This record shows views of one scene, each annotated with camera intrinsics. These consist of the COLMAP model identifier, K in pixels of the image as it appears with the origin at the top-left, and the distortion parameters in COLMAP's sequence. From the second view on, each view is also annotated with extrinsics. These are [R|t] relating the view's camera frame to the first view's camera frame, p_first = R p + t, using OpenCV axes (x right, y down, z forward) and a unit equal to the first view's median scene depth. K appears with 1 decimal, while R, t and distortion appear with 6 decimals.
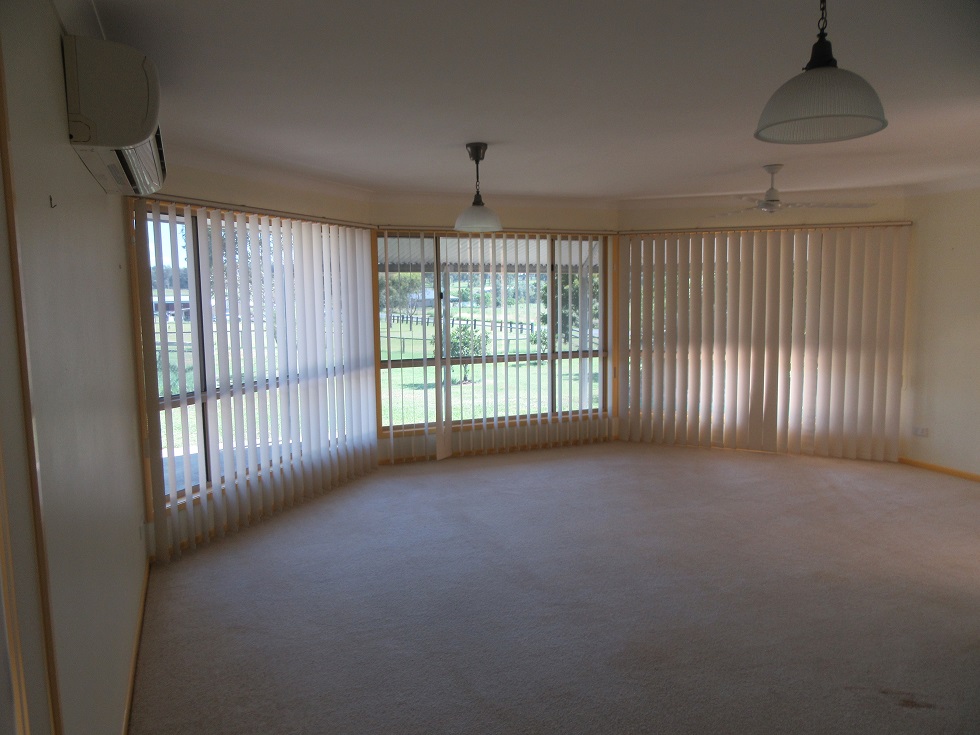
lens RADIAL K [[723.0, 0, 484.7], [0, 723.0, 368.3], [0, 0, 1]] dist [-0.014072, -0.008434]
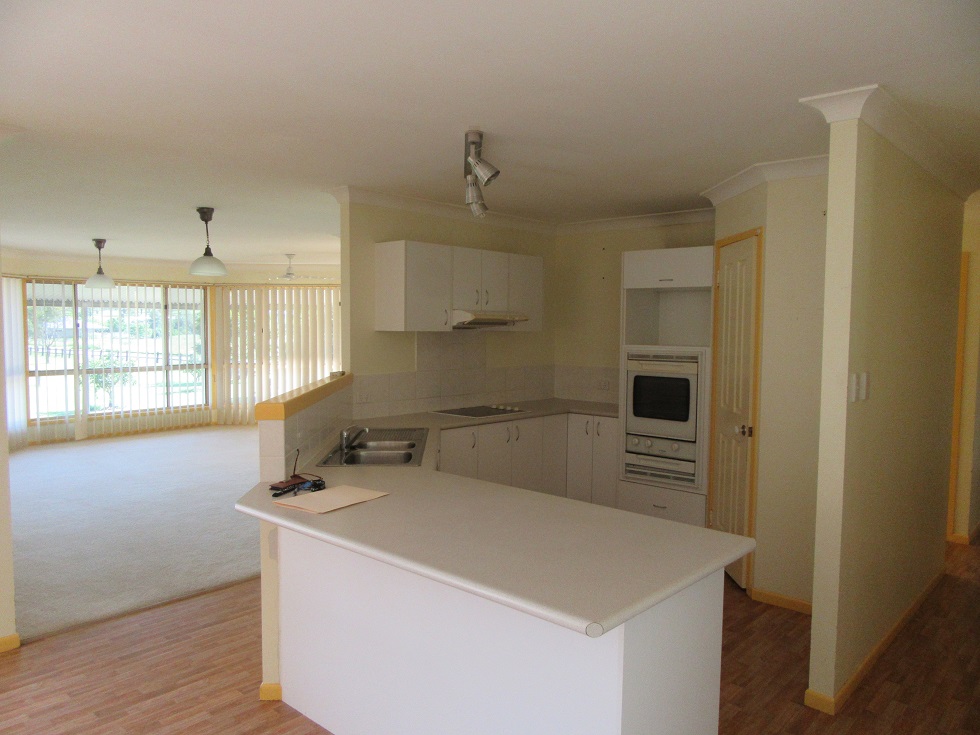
lens RADIAL K [[723.0, 0, 492.2], [0, 723.0, 358.8], [0, 0, 1]] dist [-0.014072, -0.008434]
pose [[0.898584, -0.007417, 0.438738, 0.048818], [0.032372, 0.998253, -0.049424, 0.060097], [-0.437605, 0.058615, 0.897255, -0.602838]]
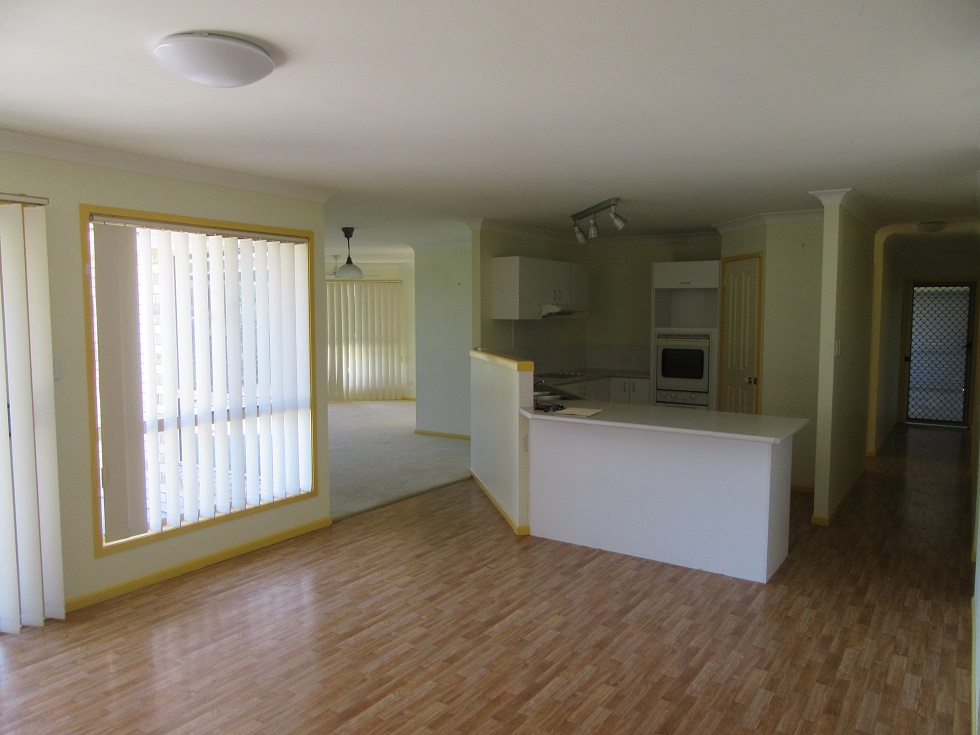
lens RADIAL K [[723.0, 0, 491.6], [0, 723.0, 352.8], [0, 0, 1]] dist [-0.014072, -0.008434]
pose [[0.829642, -0.023514, 0.557800, -0.309215], [0.051316, 0.998095, -0.034250, 0.075105], [-0.555932, 0.057039, 0.829269, -0.750069]]
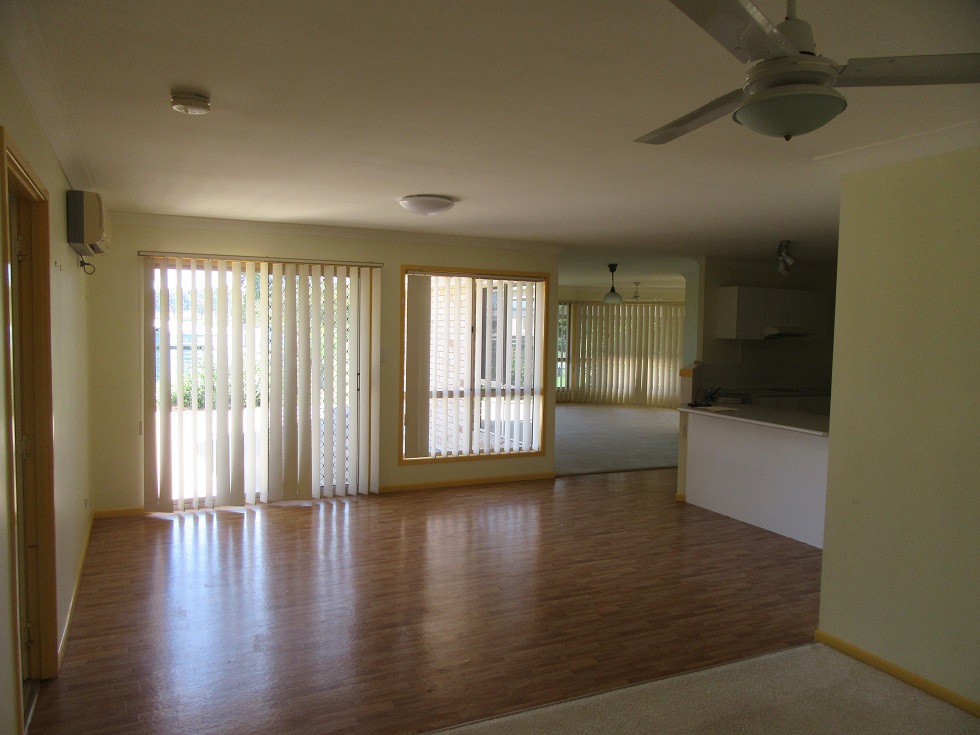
lens RADIAL K [[723.0, 0, 491.9], [0, 723.0, 362.5], [0, 0, 1]] dist [-0.014072, -0.008434]
pose [[0.997330, 0.027267, 0.067743, -0.202053], [-0.023698, 0.998316, -0.052951, 0.107757], [-0.069073, 0.051205, 0.996297, -1.099291]]
